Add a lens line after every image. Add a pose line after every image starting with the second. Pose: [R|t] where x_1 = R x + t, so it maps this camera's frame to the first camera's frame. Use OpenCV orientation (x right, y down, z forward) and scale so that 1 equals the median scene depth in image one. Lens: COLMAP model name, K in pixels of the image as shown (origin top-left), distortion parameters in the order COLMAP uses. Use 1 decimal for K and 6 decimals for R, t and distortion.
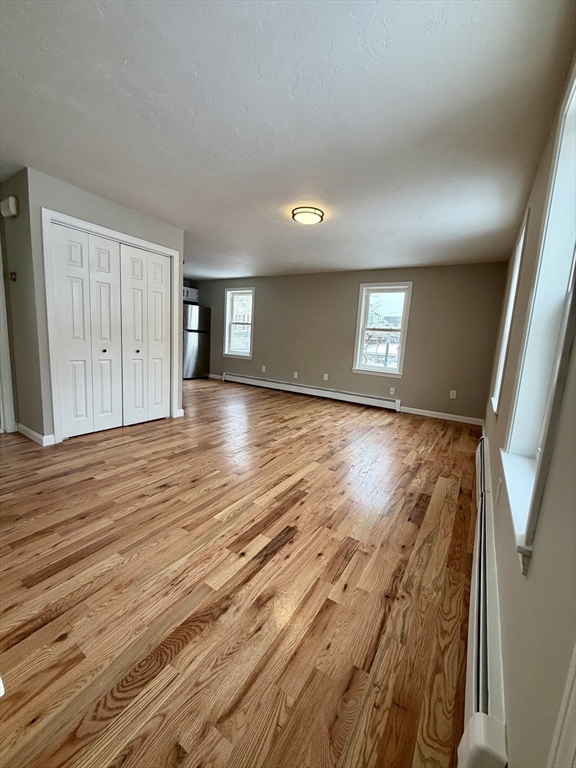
lens RADIAL K [[304.8, 0, 288.2], [0, 304.8, 382.9], [0, 0, 1]] dist [-0.002242, 0.000633]
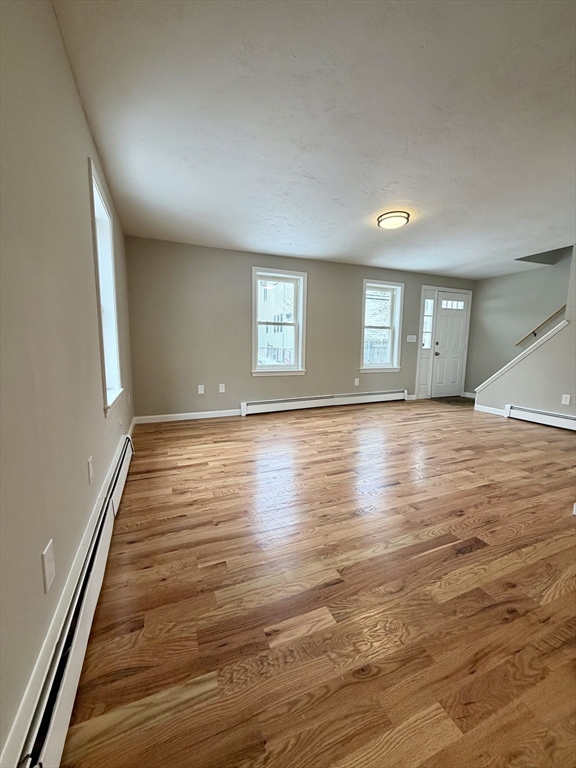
lens RADIAL K [[304.8, 0, 288.3], [0, 304.8, 381.1], [0, 0, 1]] dist [-0.002242, 0.000633]
pose [[-0.819227, -0.136287, 0.557040, -0.294513], [0.025870, 0.961579, 0.273308, -0.309920], [-0.572886, 0.238312, -0.784225, 2.125233]]
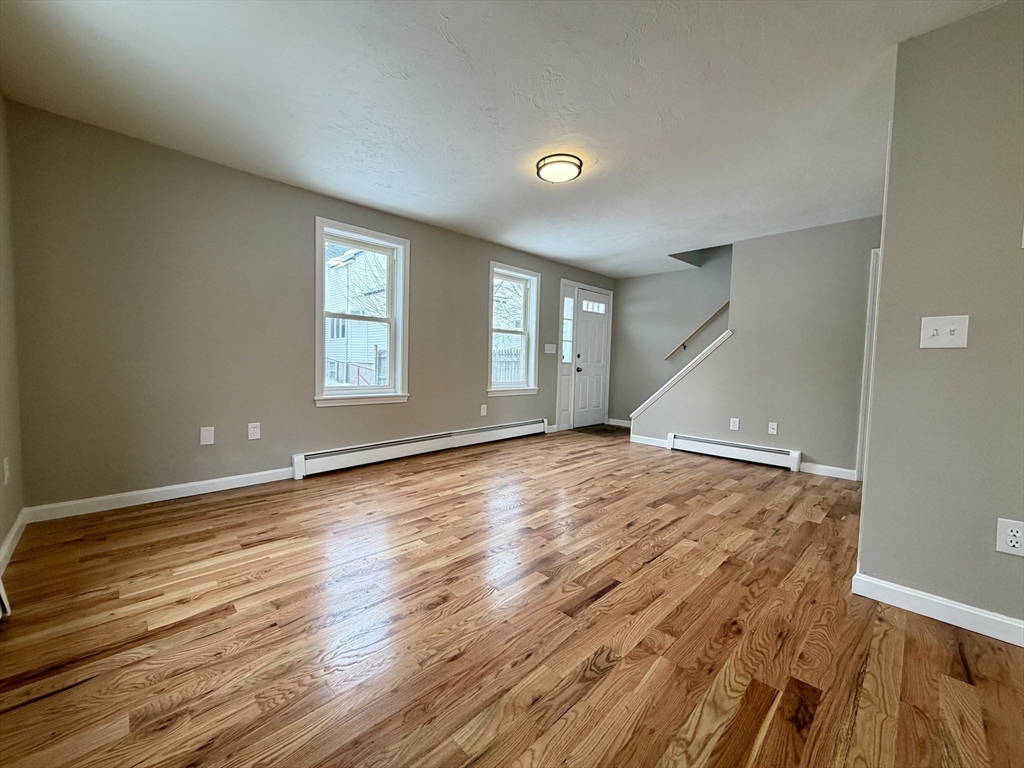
lens RADIAL K [[406.4, 0, 509.7], [0, 406.4, 383.4], [0, 0, 1]] dist [-0.002242, 0.000633]
pose [[-0.970688, -0.096479, 0.220127, -0.077057], [-0.048823, 0.975951, 0.212453, -0.257892], [-0.235330, 0.195478, -0.952055, 1.981964]]
